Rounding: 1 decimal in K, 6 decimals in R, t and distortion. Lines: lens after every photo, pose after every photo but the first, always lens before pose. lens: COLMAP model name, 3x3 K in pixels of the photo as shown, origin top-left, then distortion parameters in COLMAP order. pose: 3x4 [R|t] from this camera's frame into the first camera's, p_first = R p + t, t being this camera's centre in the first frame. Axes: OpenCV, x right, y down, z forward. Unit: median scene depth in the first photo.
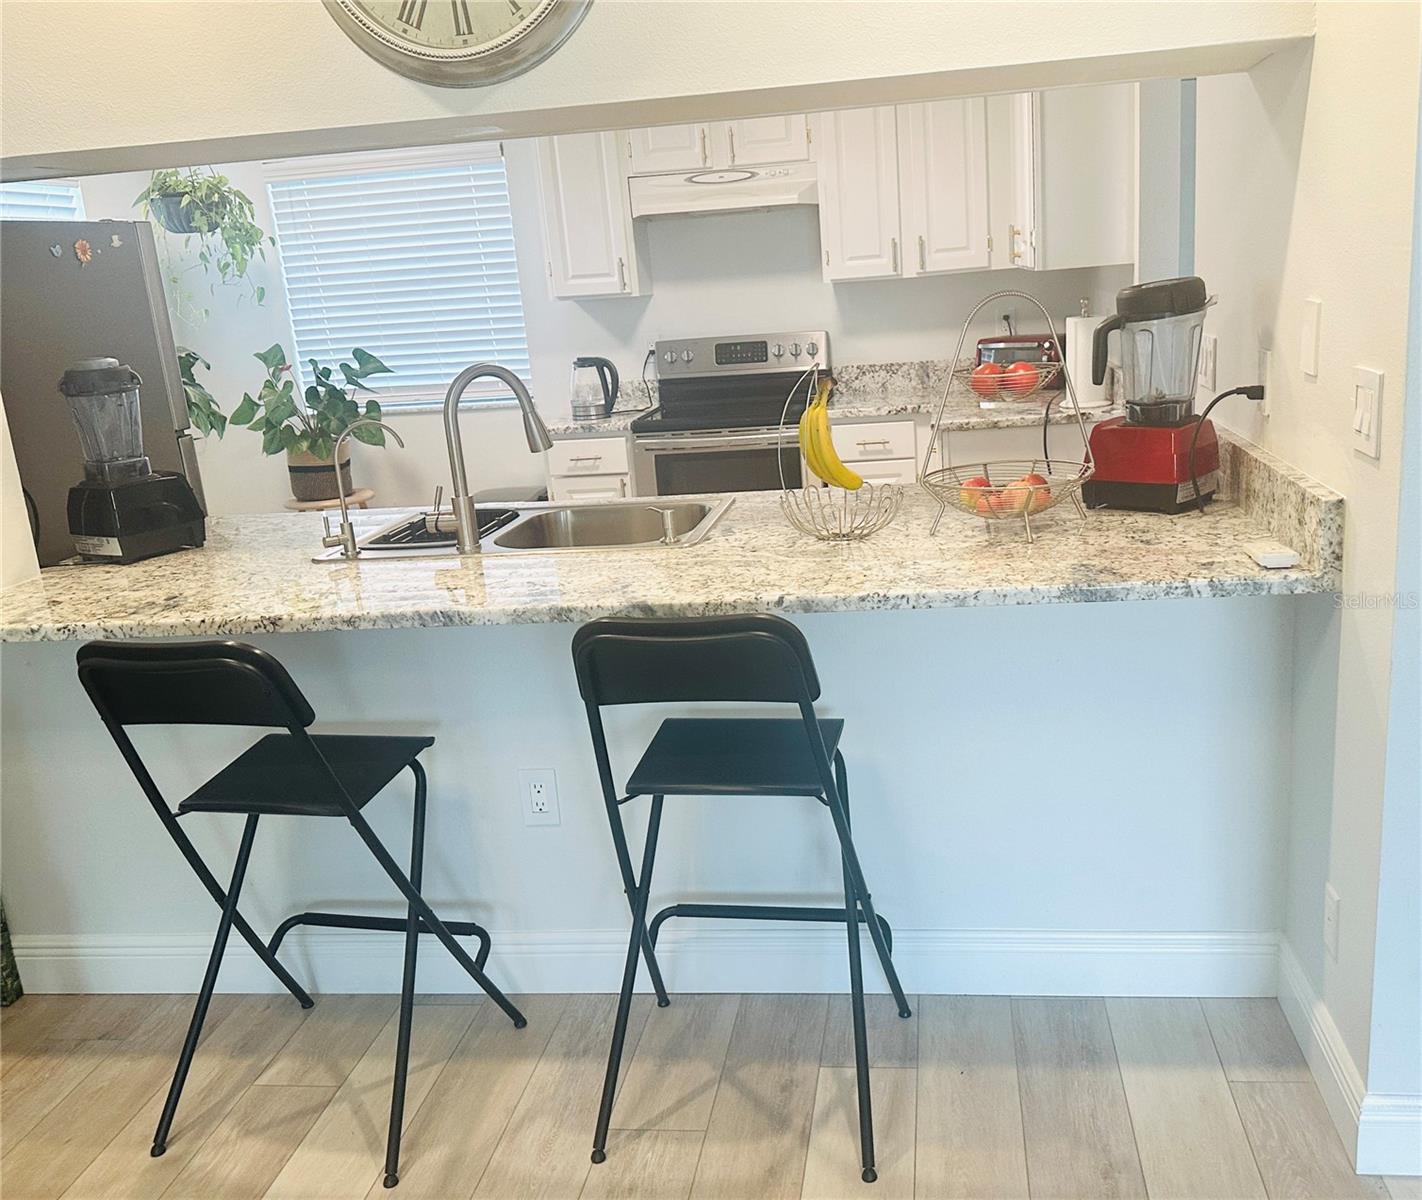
lens RADIAL K [[1265.4, 0, 750.6], [0, 1265.4, 593.9], [0, 0, 1]] dist [0.201407, -0.339423]
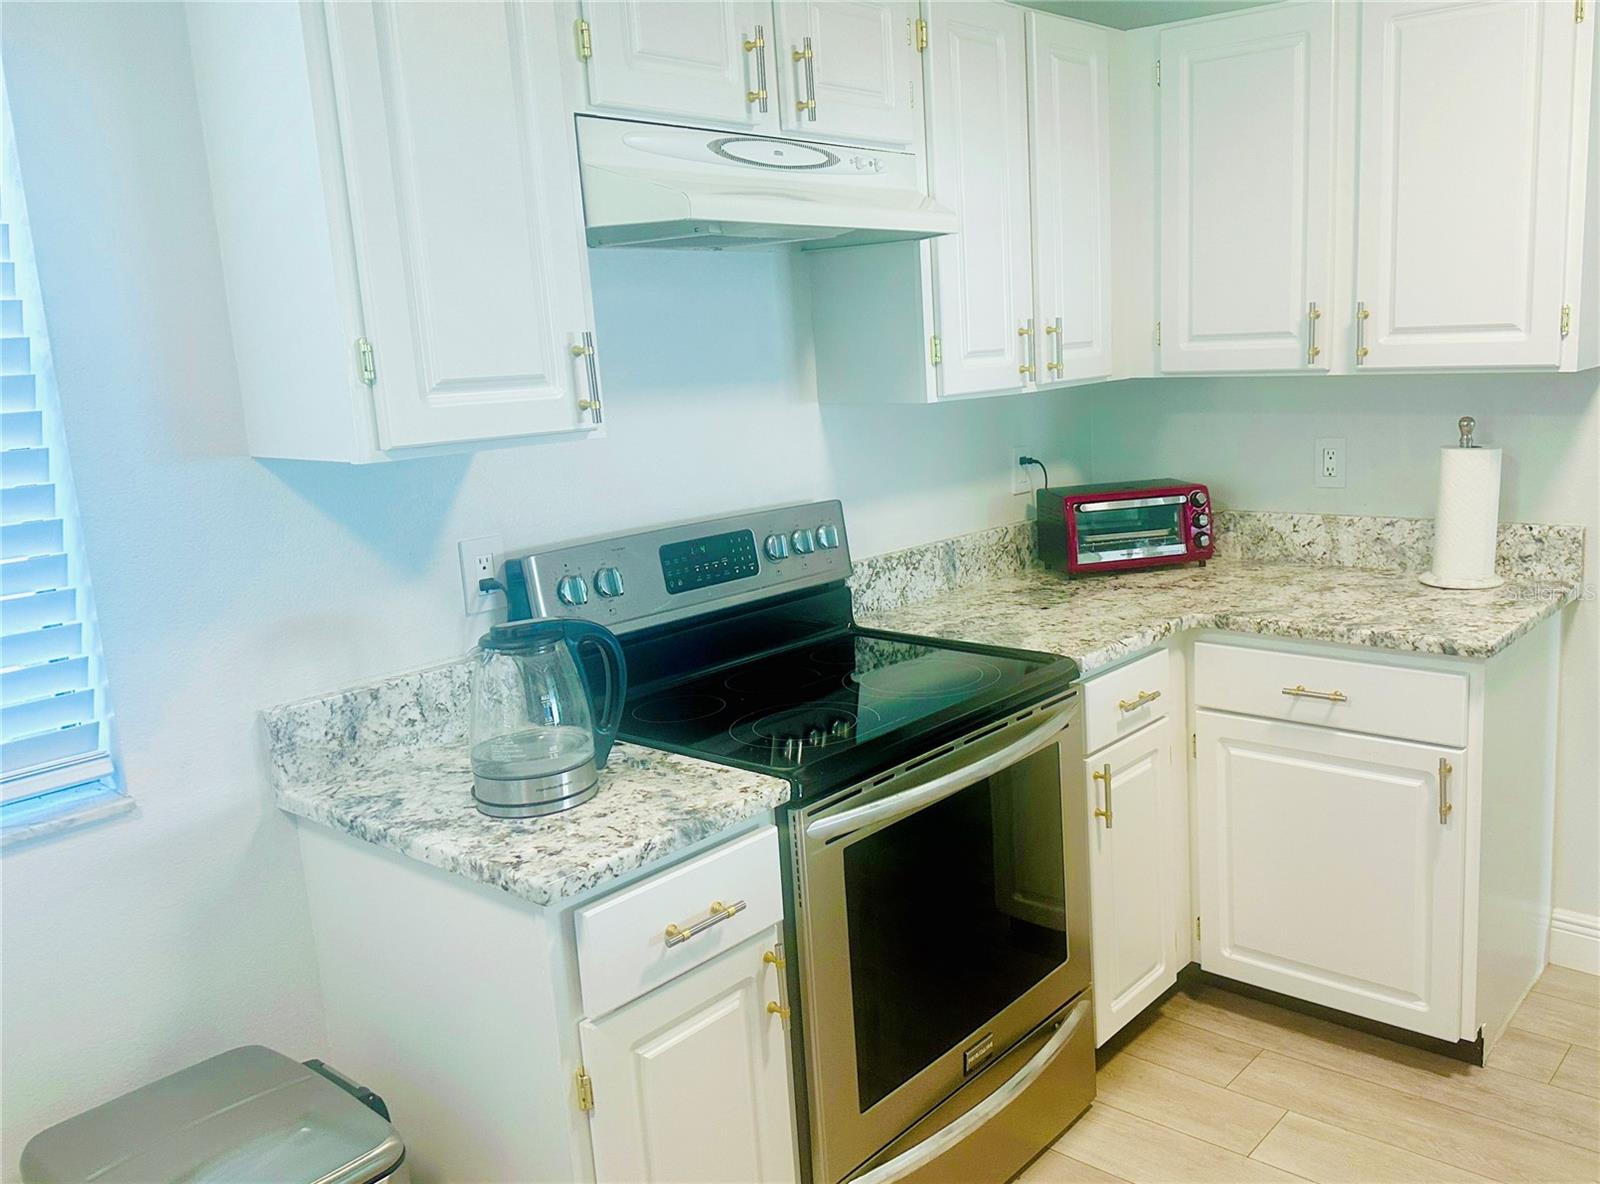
lens RADIAL K [[1349.1, 0, 993.9], [0, 1349.1, 594.2], [0, 0, 1]] dist [0.055048, -0.002841]
pose [[0.479858, -0.124946, 0.868404, -0.383130], [0.221566, 0.974982, 0.017849, -0.176548], [-0.848908, 0.183843, 0.495537, 0.744372]]
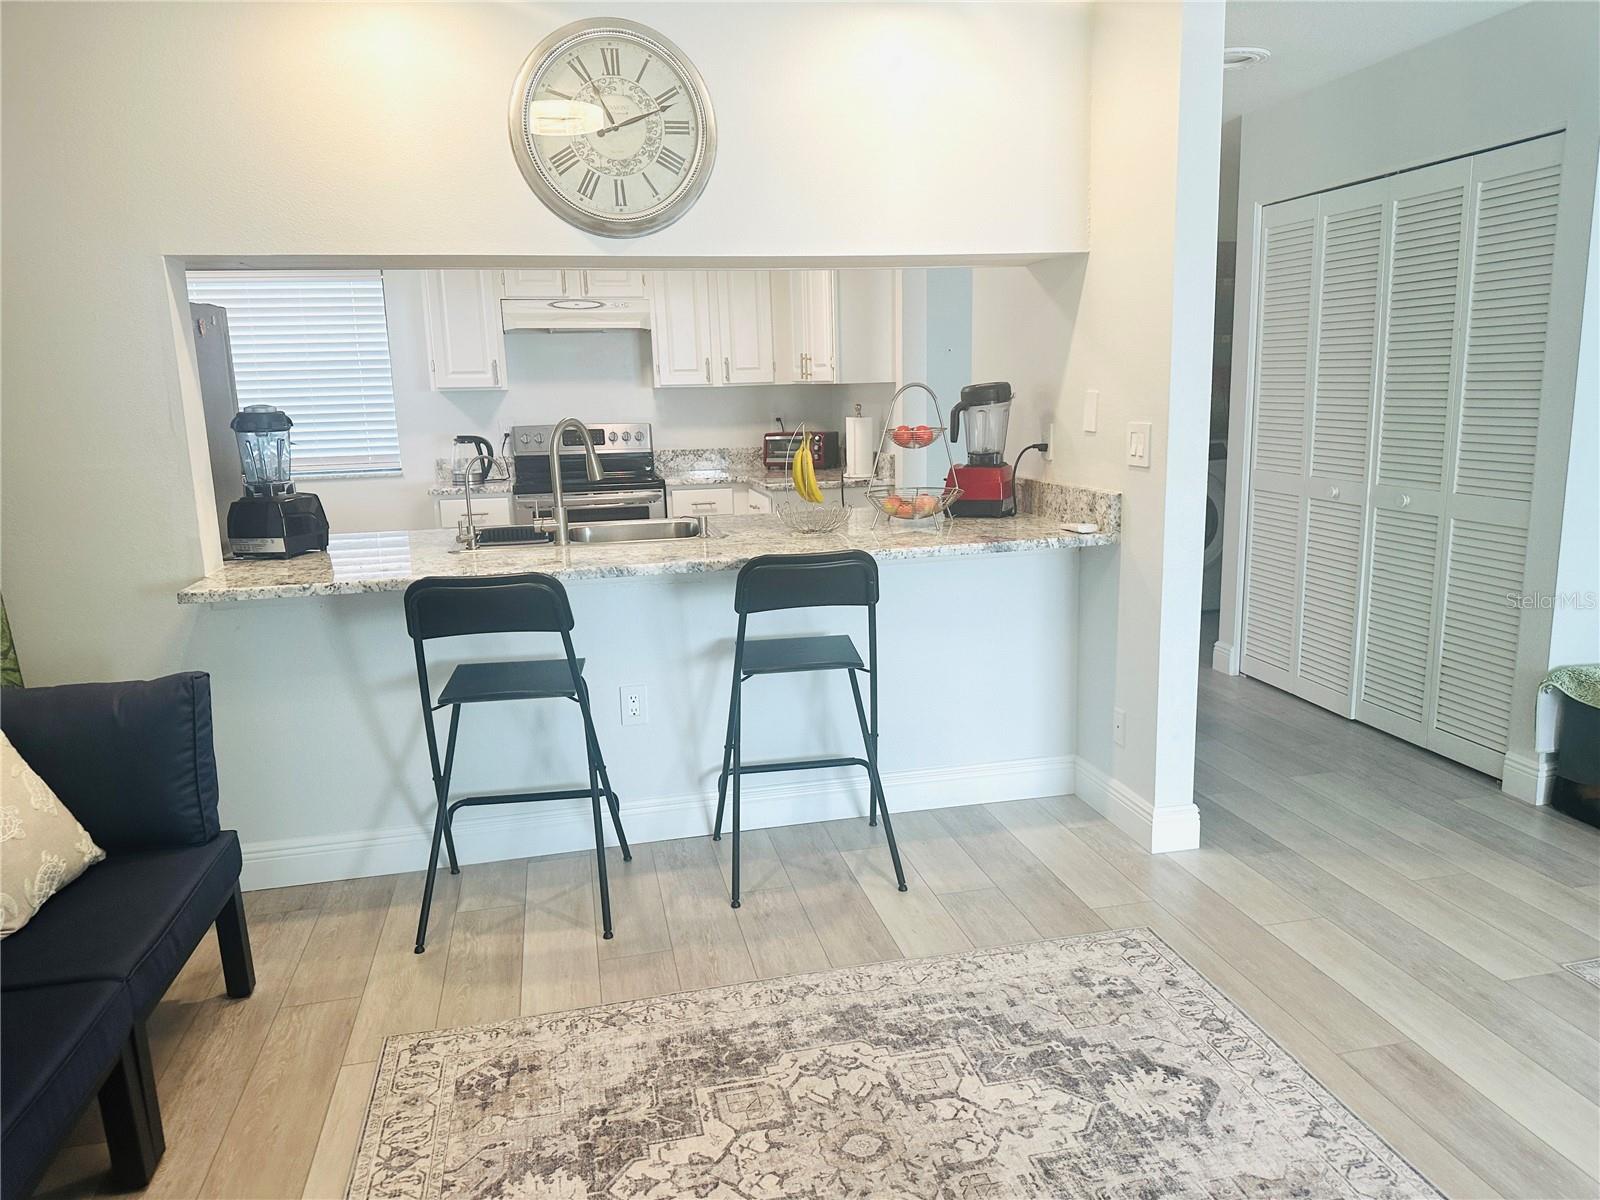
lens RADIAL K [[1128.2, 0, 800.0], [0, 1128.2, 600.0], [0, 0, 1]] dist [0.095291, -0.000976]
pose [[0.940104, -0.018598, 0.340379, -0.208616], [0.043730, 0.996840, -0.066314, 0.064549], [-0.338070, 0.077227, 0.937947, -0.146798]]
